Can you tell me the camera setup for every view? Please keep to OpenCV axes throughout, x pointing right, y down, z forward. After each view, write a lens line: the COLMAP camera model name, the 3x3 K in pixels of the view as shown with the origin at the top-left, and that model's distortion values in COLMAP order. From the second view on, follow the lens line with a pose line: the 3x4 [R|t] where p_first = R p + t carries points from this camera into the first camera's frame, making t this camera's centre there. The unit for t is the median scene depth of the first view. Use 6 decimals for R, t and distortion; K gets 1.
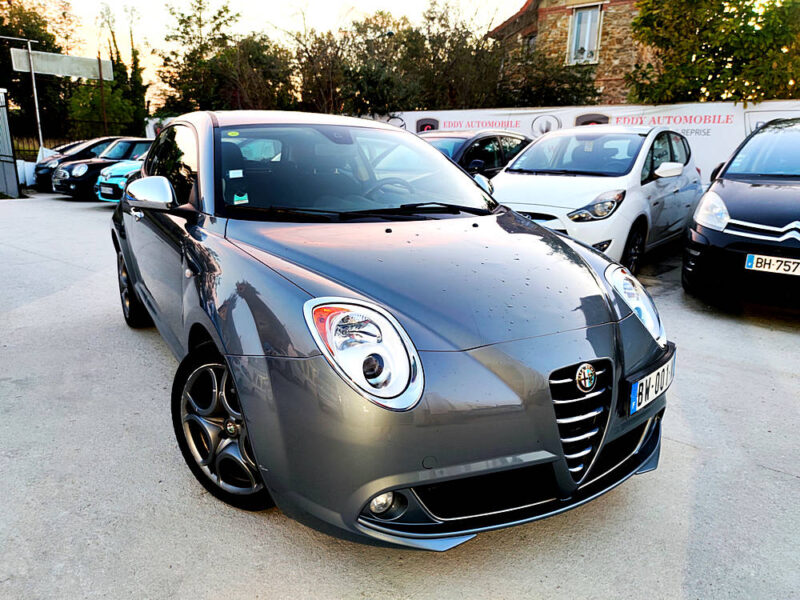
lens RADIAL K [[599.5, 0, 392.5], [0, 599.5, 303.1], [0, 0, 1]] dist [0.038657, -0.041095]
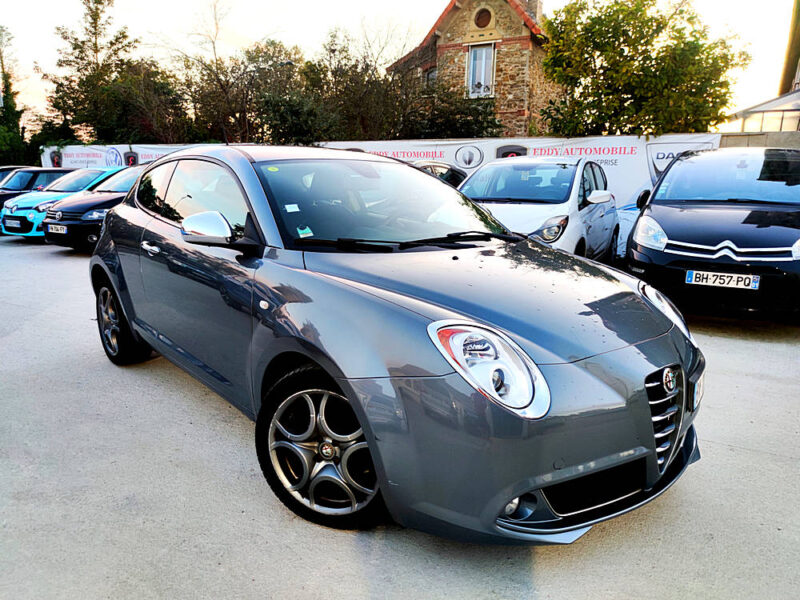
lens RADIAL K [[599.5, 0, 382.0], [0, 599.5, 307.8], [0, 0, 1]] dist [0.038657, -0.041095]
pose [[0.986157, -0.040218, 0.160863, -0.111660], [0.045818, 0.998461, -0.031250, -0.001139], [-0.159359, 0.038188, 0.986482, -0.016770]]
